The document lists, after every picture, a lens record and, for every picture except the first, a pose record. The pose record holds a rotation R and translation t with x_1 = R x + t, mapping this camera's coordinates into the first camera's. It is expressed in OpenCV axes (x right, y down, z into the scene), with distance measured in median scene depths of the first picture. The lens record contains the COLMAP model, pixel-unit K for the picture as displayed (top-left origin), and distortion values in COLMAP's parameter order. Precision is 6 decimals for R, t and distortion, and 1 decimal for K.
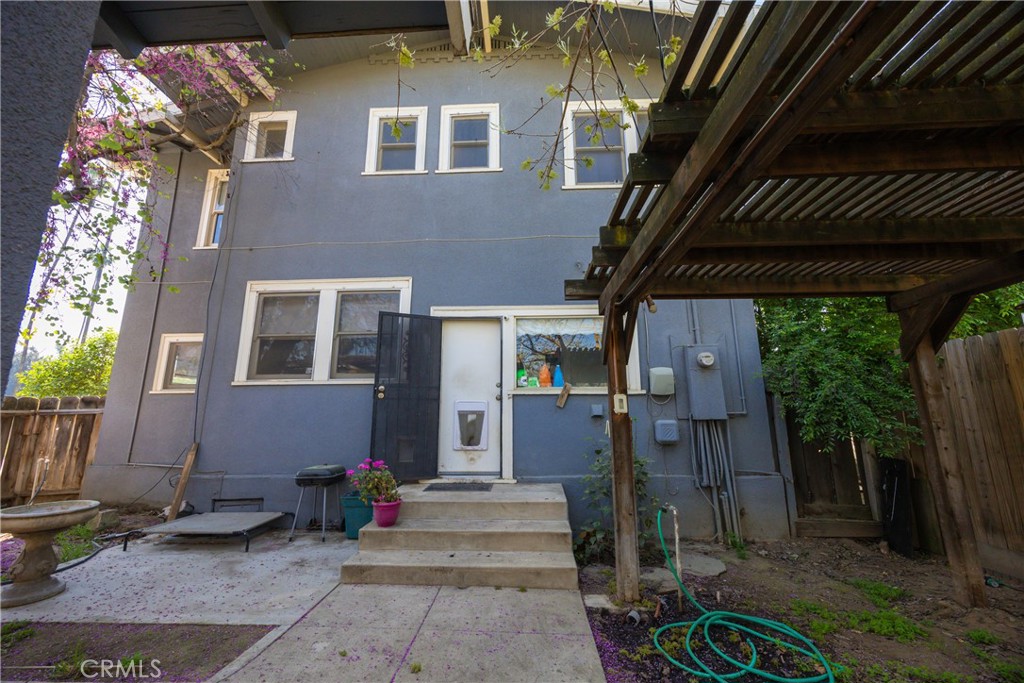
lens RADIAL K [[390.2, 0, 512.0], [0, 390.2, 341.5], [0, 0, 1]] dist [-0.001022, -0.000196]
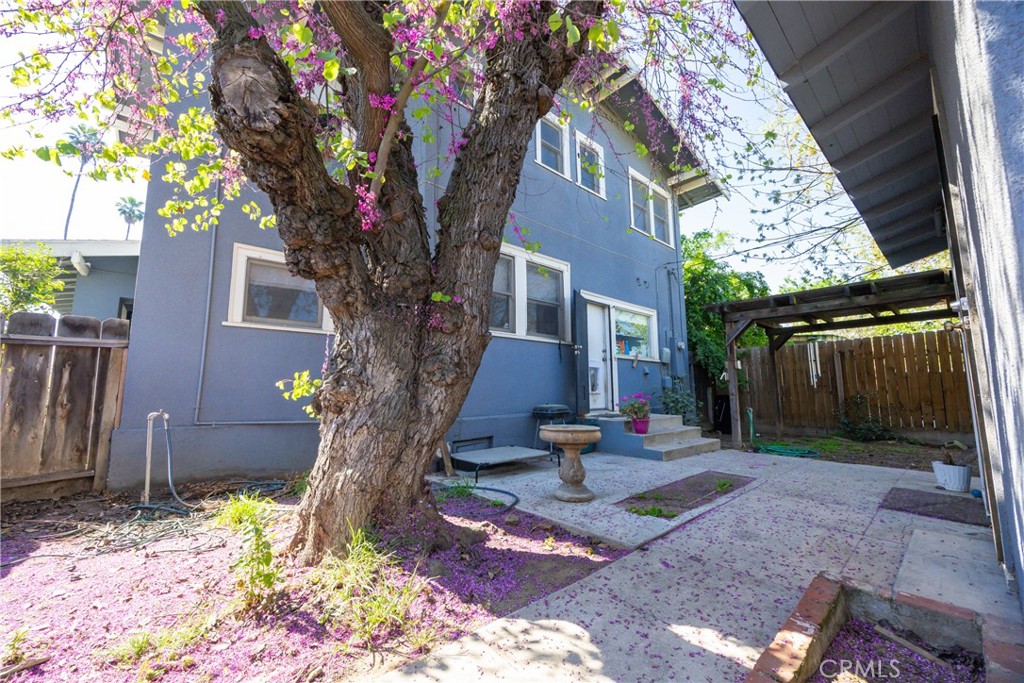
lens RADIAL K [[390.2, 0, 512.0], [0, 390.2, 341.5], [0, 0, 1]] dist [-0.001022, -0.000196]
pose [[0.721083, 0.089726, 0.687014, -1.190736], [-0.135850, 0.990641, 0.013206, 0.095000], [-0.679400, -0.102853, 0.726524, 0.152693]]
